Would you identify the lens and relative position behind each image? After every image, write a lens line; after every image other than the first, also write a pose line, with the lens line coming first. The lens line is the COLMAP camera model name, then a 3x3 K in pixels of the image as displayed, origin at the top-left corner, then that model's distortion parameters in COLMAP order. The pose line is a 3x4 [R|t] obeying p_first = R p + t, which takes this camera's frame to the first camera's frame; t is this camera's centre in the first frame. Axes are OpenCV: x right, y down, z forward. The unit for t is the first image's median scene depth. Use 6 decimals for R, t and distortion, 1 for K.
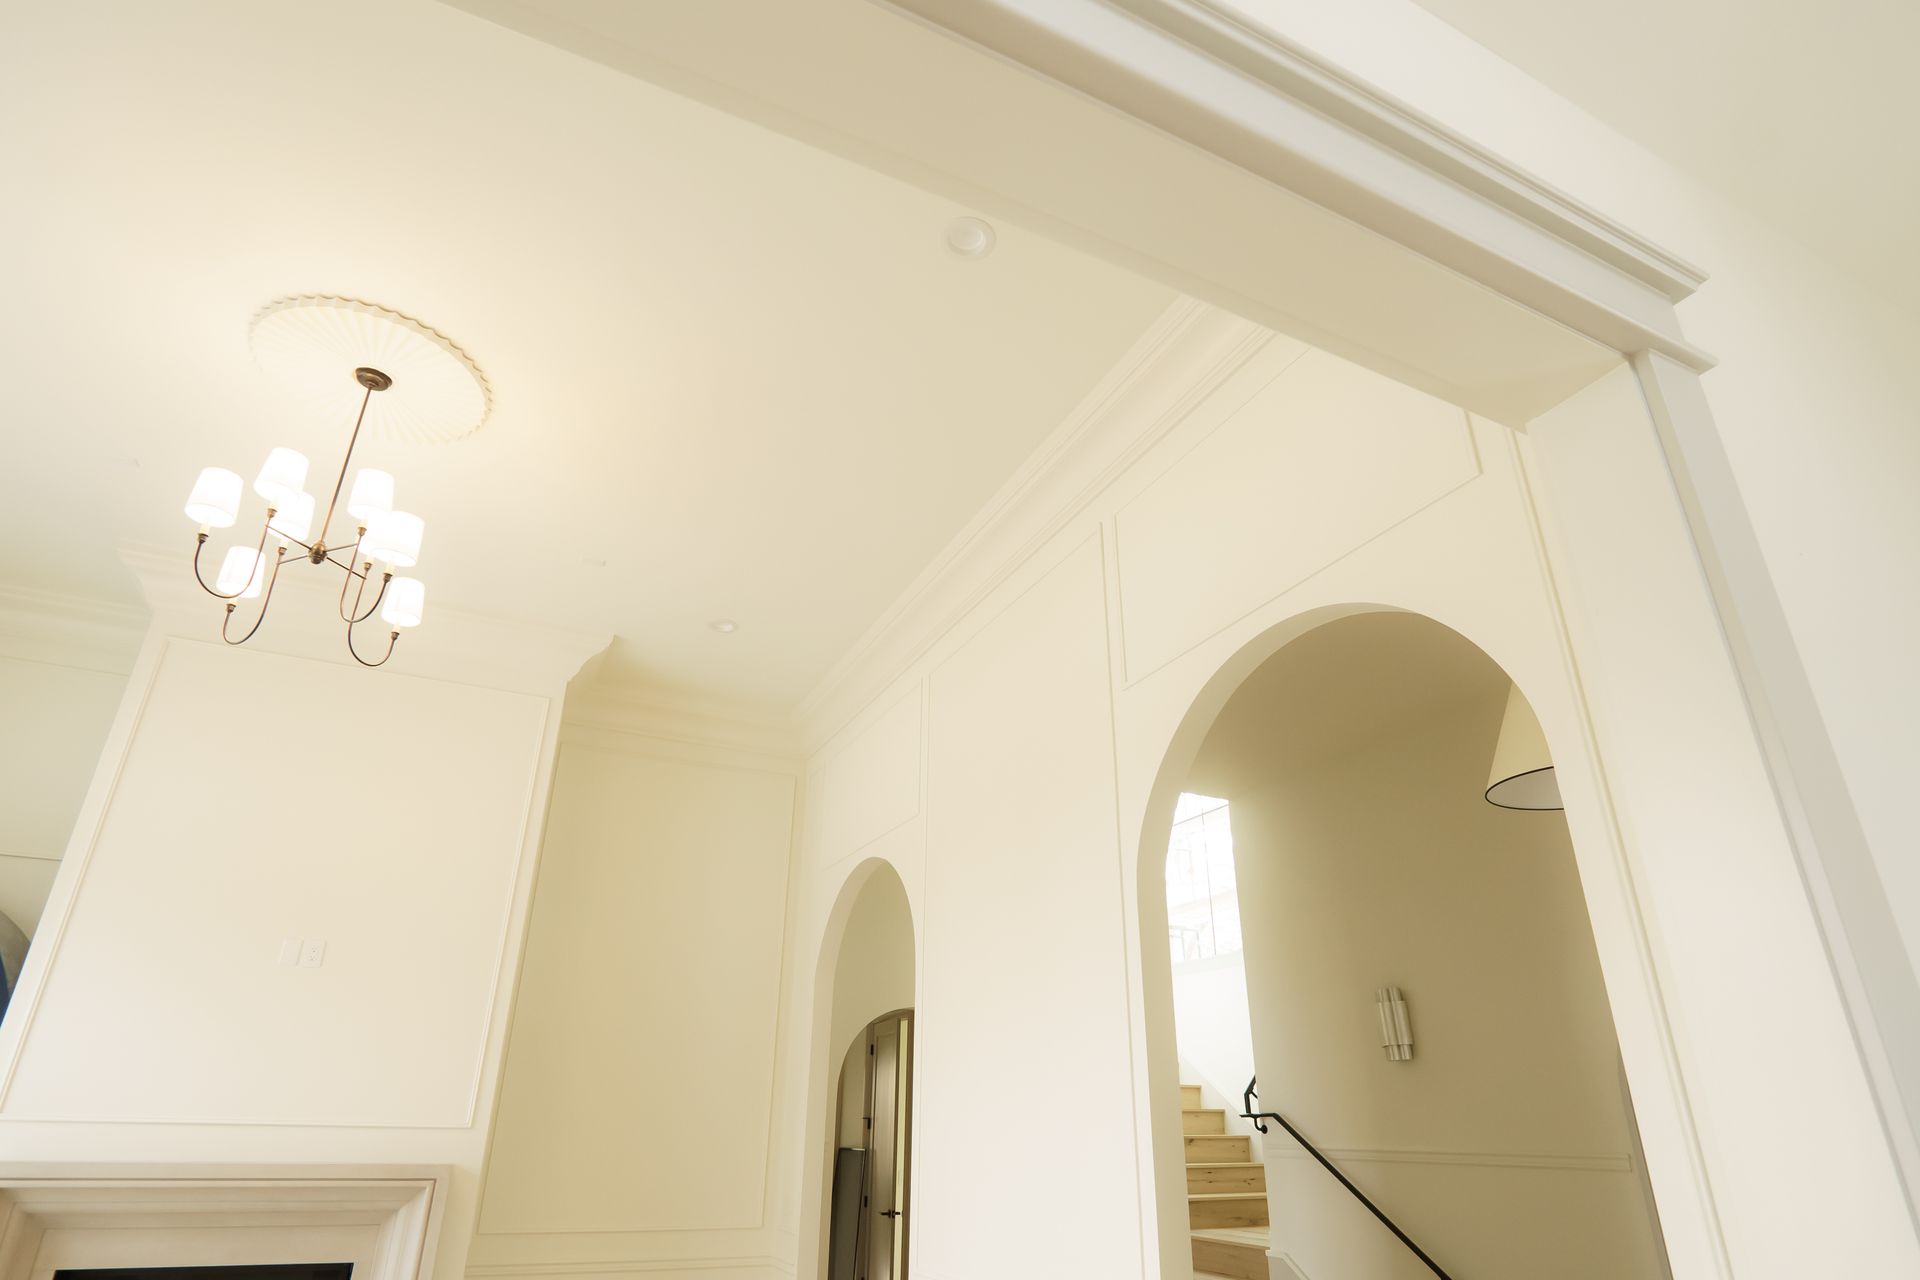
lens RADIAL K [[1045.5, 0, 952.0], [0, 1045.5, 650.1], [0, 0, 1]] dist [-0.024590, 0.005953]
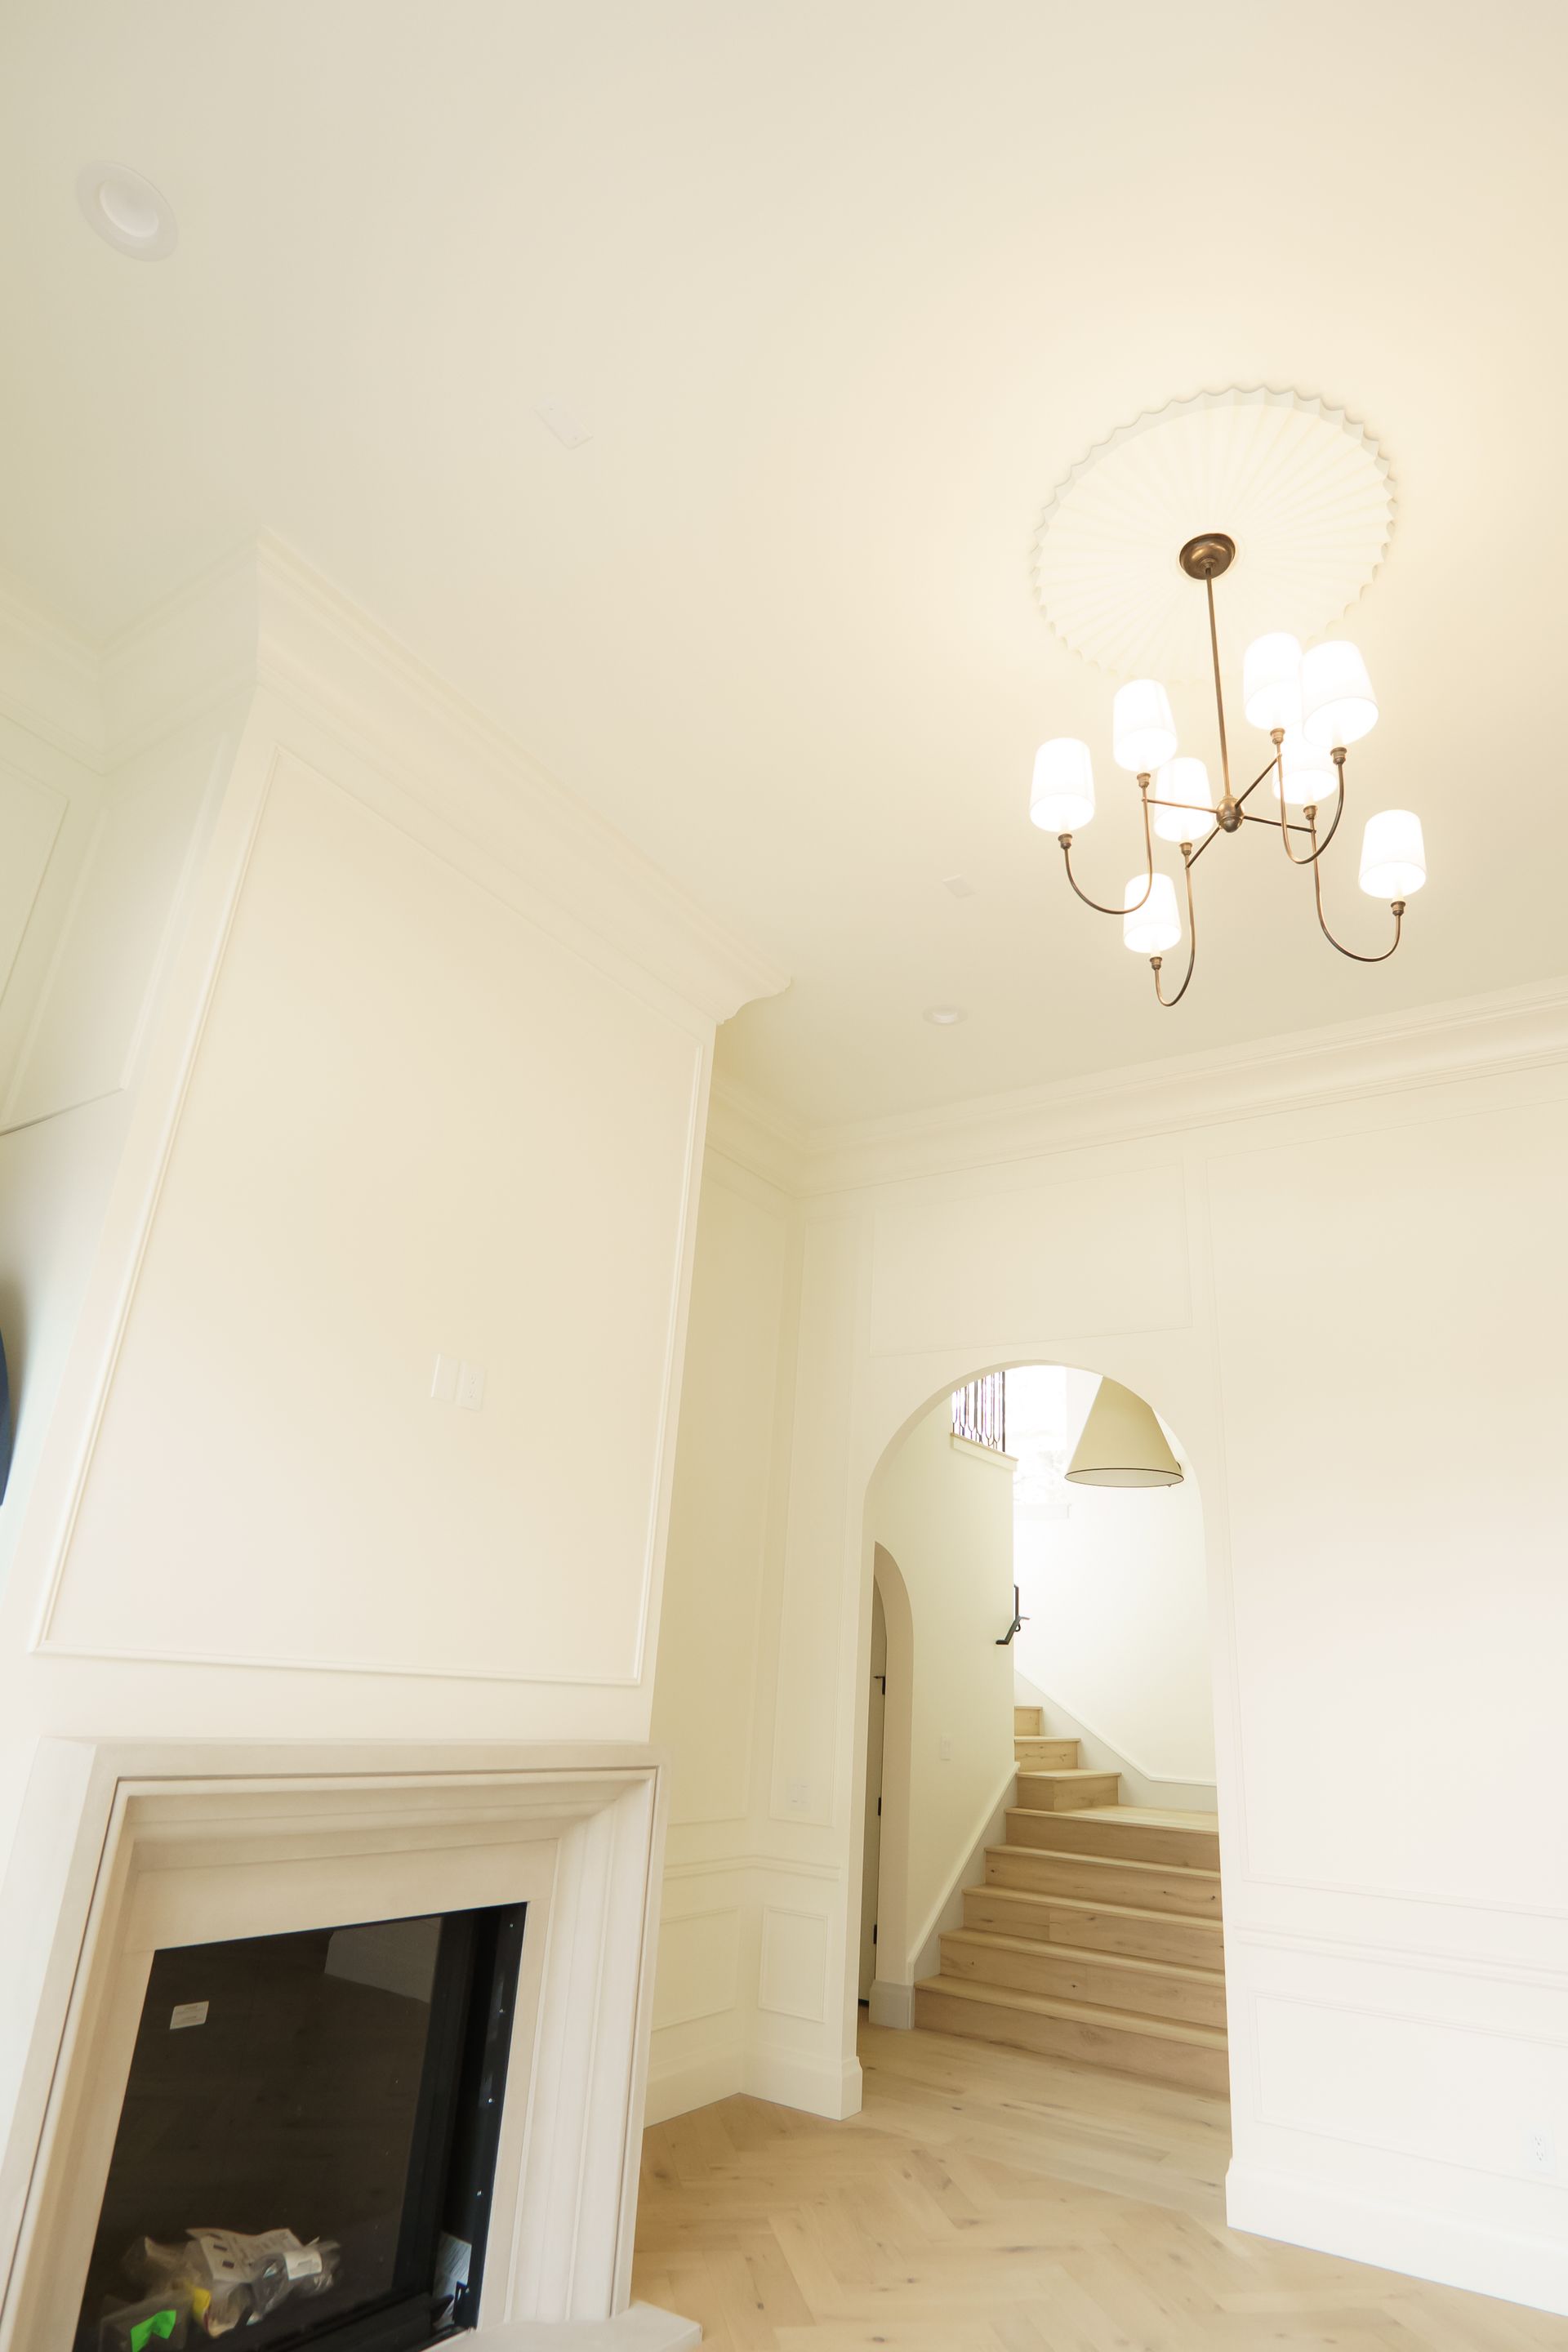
lens RADIAL K [[1280.8, 0, 787.6], [0, 1280.8, 1183.3], [0, 0, 1]] dist [-0.024590, 0.005953]
pose [[0.849050, 0.228866, 0.476165, -0.795728], [-0.262734, 0.964857, 0.004728, 0.128706], [-0.458349, -0.129120, 0.879343, 0.292817]]
